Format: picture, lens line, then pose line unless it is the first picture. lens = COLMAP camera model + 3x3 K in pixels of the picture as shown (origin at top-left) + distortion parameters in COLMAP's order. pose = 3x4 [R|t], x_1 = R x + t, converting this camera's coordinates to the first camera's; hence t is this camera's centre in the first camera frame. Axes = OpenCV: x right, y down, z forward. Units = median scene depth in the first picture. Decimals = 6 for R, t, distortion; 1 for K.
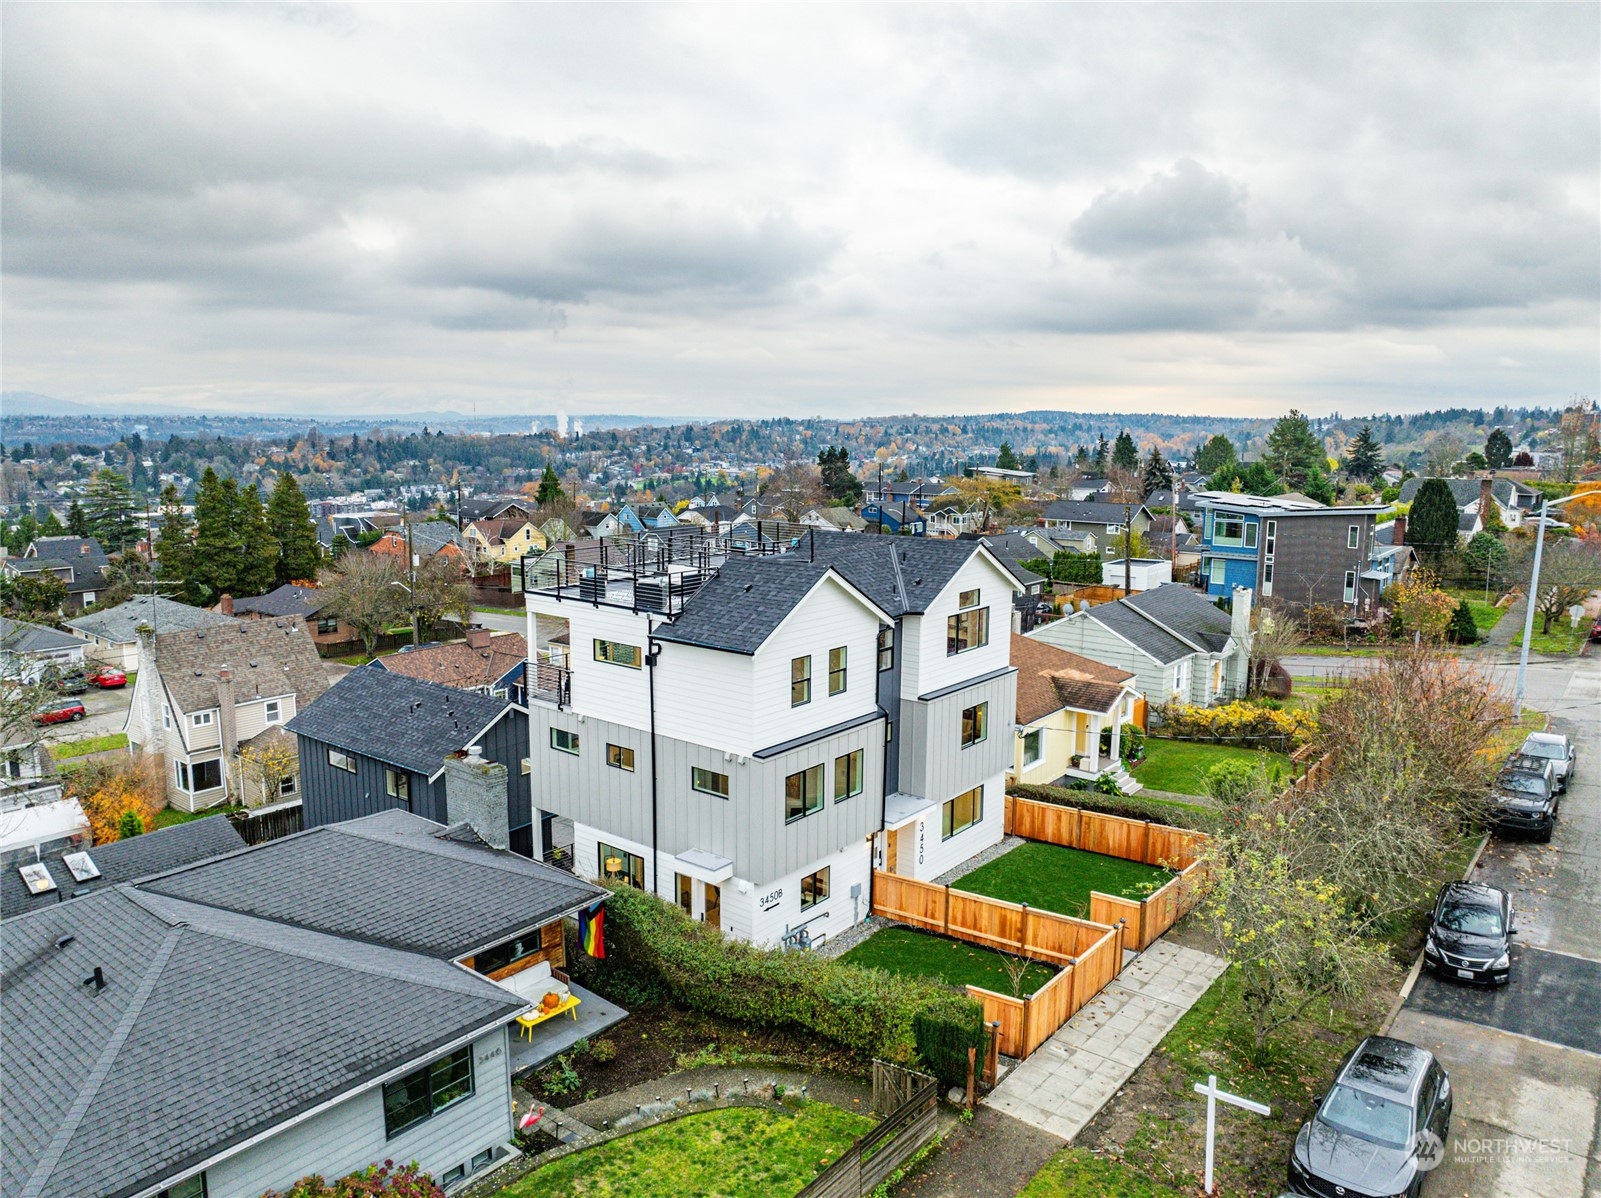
lens RADIAL K [[1129.7, 0, 808.0], [0, 1129.7, 594.2], [0, 0, 1]] dist [-0.048316, 0.003076]
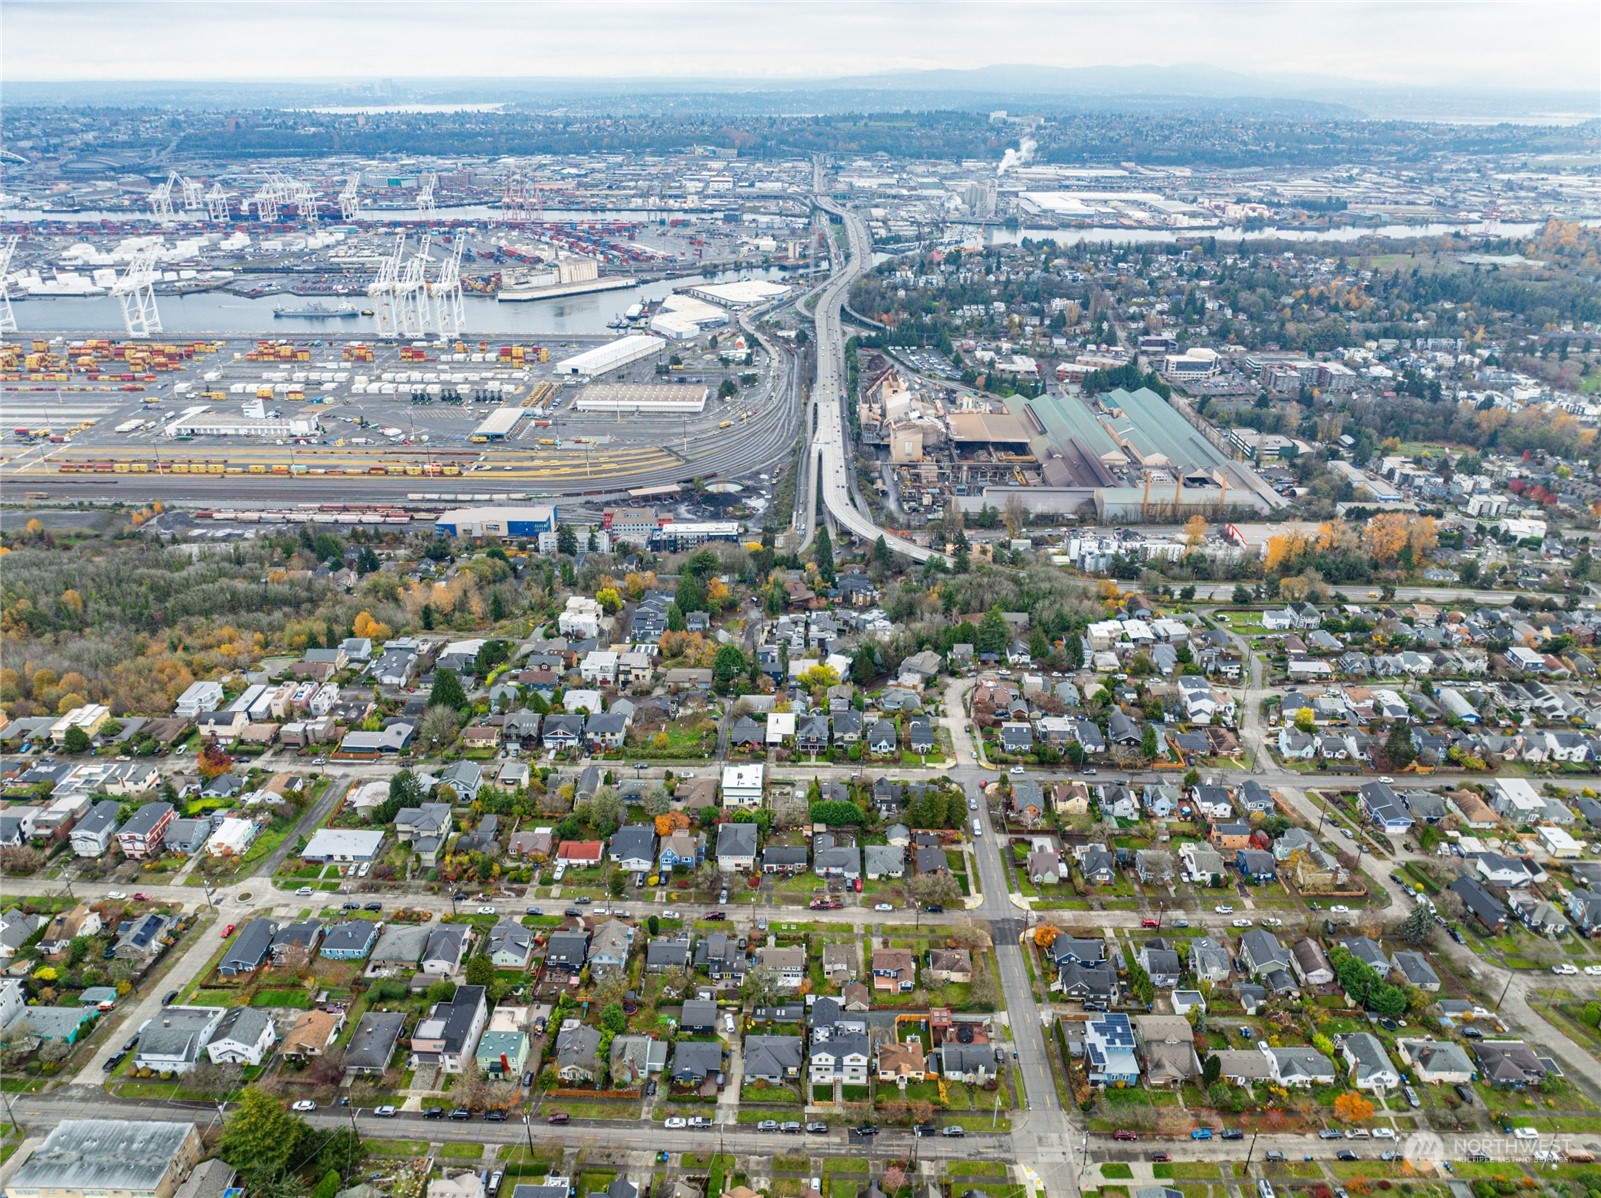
lens RADIAL K [[1130.1, 0, 800.5], [0, 1130.1, 599.0], [0, 0, 1]] dist [-0.039304, 0.005076]
pose [[0.603110, 0.335771, -0.723544, 3.980467], [-0.122921, 0.935374, 0.331612, -4.883071], [0.788130, -0.111060, 0.605406, -3.228898]]
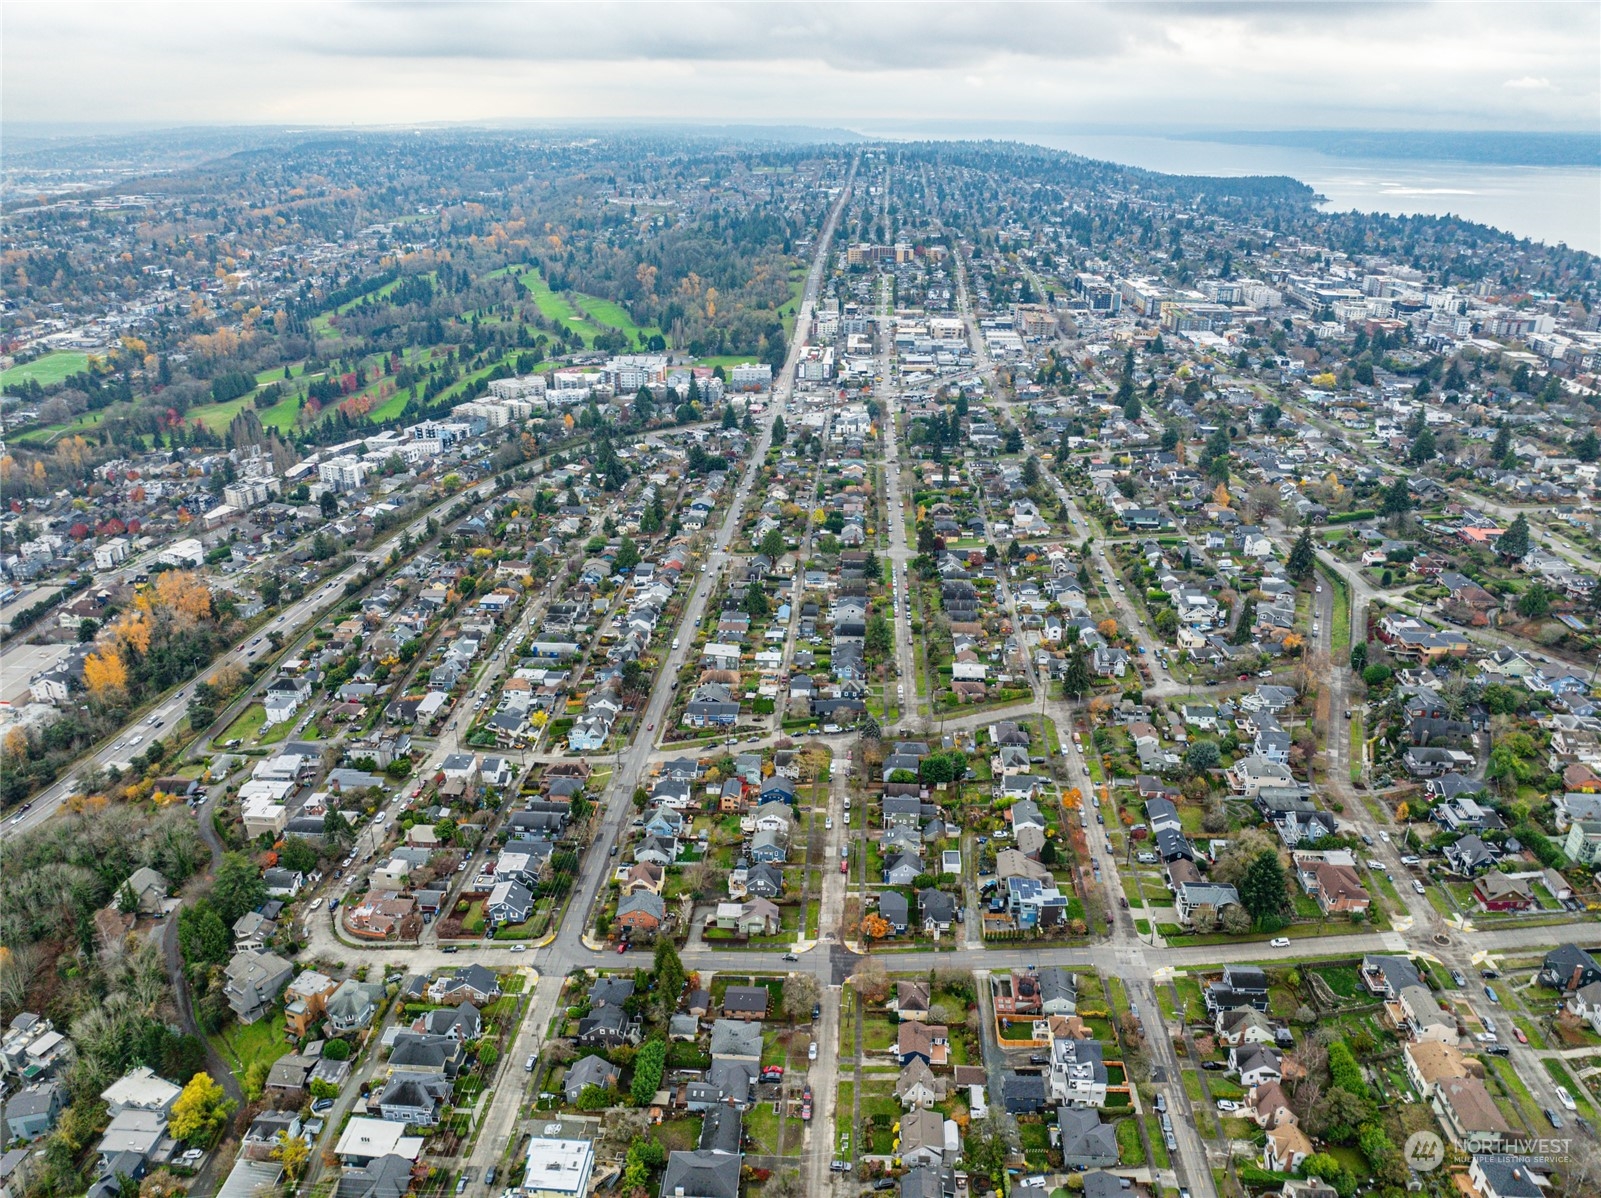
lens RADIAL K [[1129.7, 0, 808.0], [0, 1129.7, 594.2], [0, 0, 1]] dist [-0.048316, 0.003076]
pose [[0.814337, -0.227268, 0.534046, -4.541669], [0.084552, 0.956783, 0.278239, -4.908404], [-0.574201, -0.181426, 0.798360, -3.187654]]
